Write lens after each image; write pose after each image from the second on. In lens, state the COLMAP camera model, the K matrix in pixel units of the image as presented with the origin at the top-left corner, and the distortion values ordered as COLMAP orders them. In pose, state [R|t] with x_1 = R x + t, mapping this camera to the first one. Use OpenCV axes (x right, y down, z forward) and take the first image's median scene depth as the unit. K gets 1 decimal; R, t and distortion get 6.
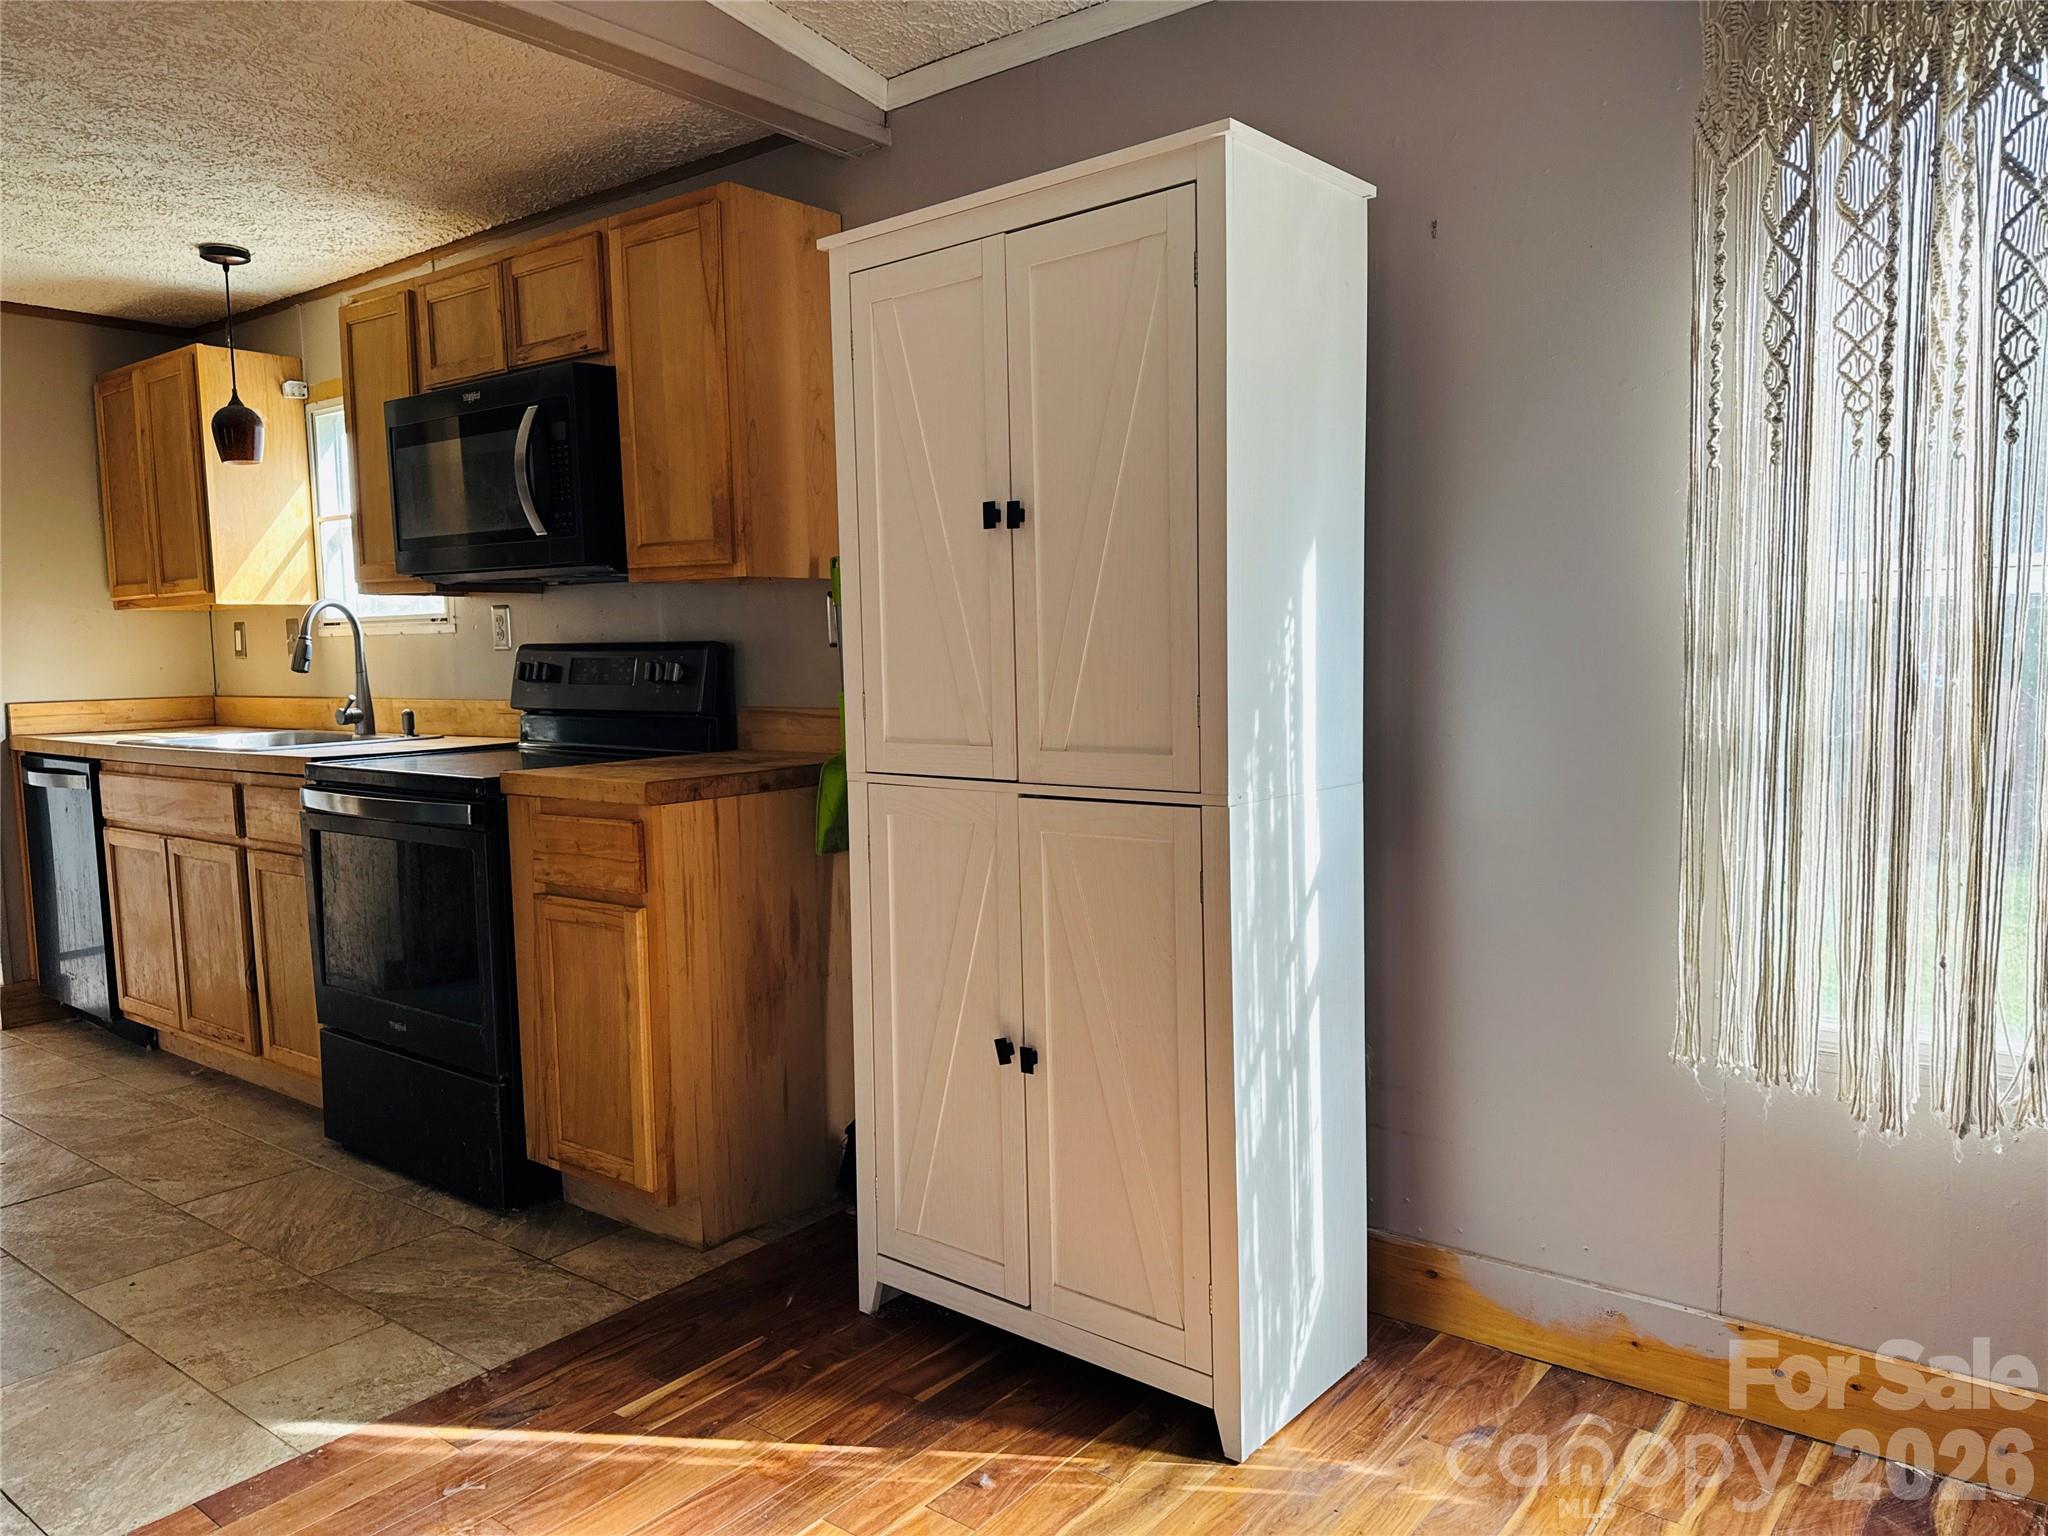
lens RADIAL K [[1456.4, 0, 1022.8], [0, 1456.4, 782.3], [0, 0, 1]] dist [0.056158, -0.057614]
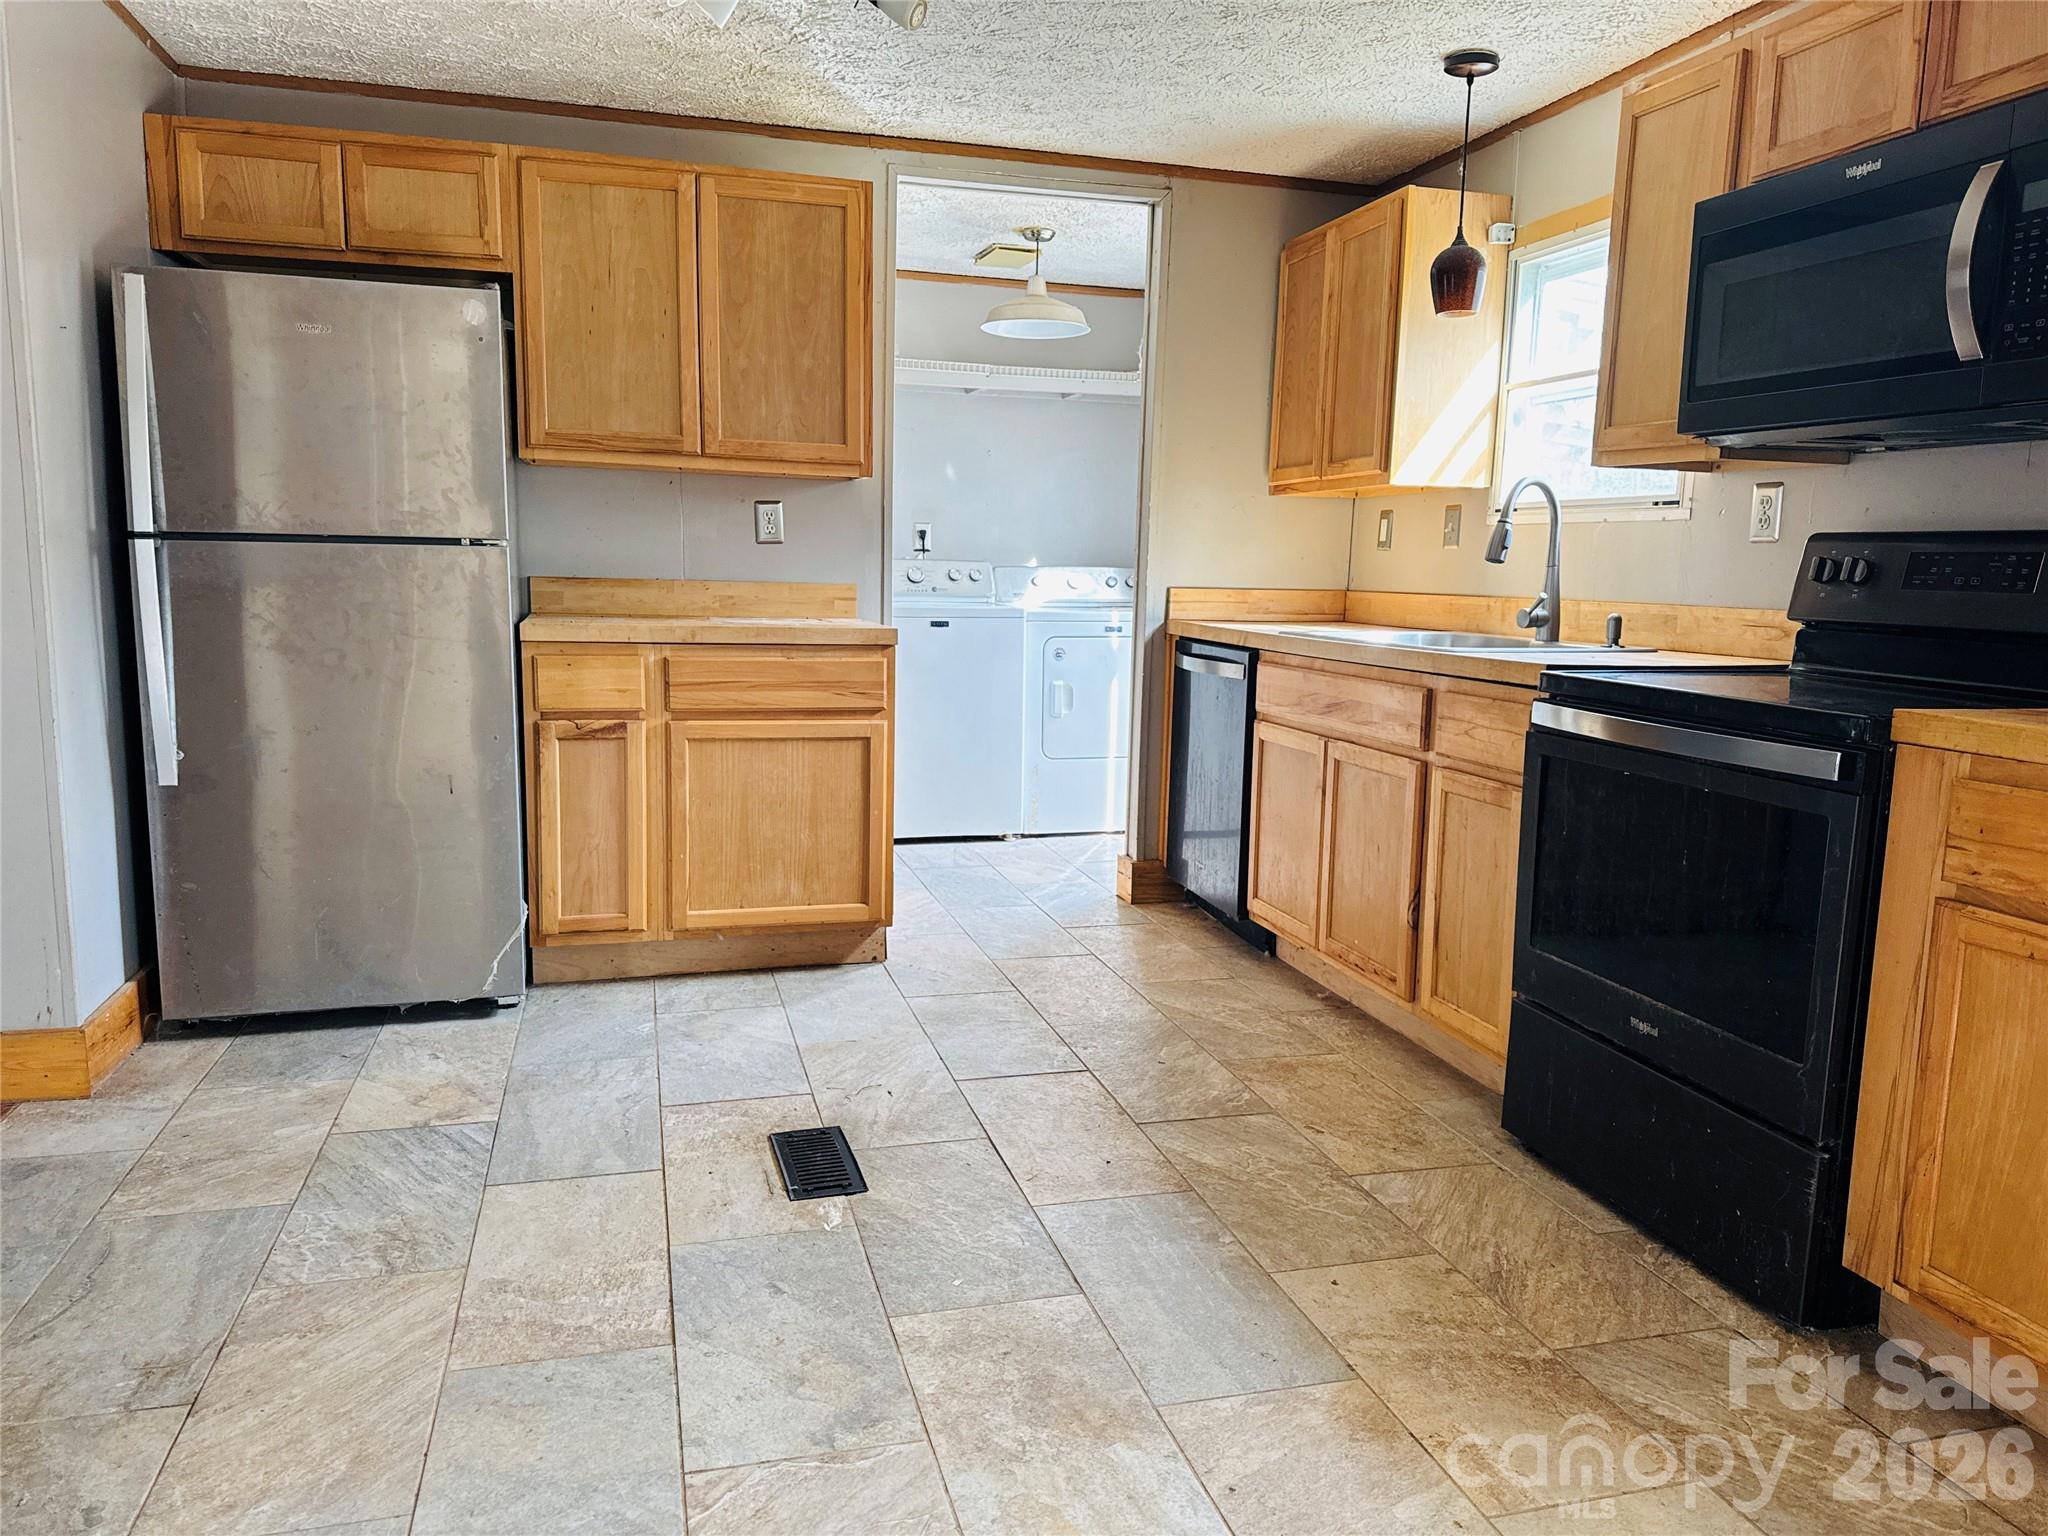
lens RADIAL K [[1456.4, 0, 1012.9], [0, 1456.4, 778.6], [0, 0, 1]] dist [0.056158, -0.057614]
pose [[0.802081, 0.125326, -0.583917, -0.284611], [-0.096002, 0.992075, 0.081057, 0.009198], [0.589448, -0.008957, 0.807757, 0.215996]]
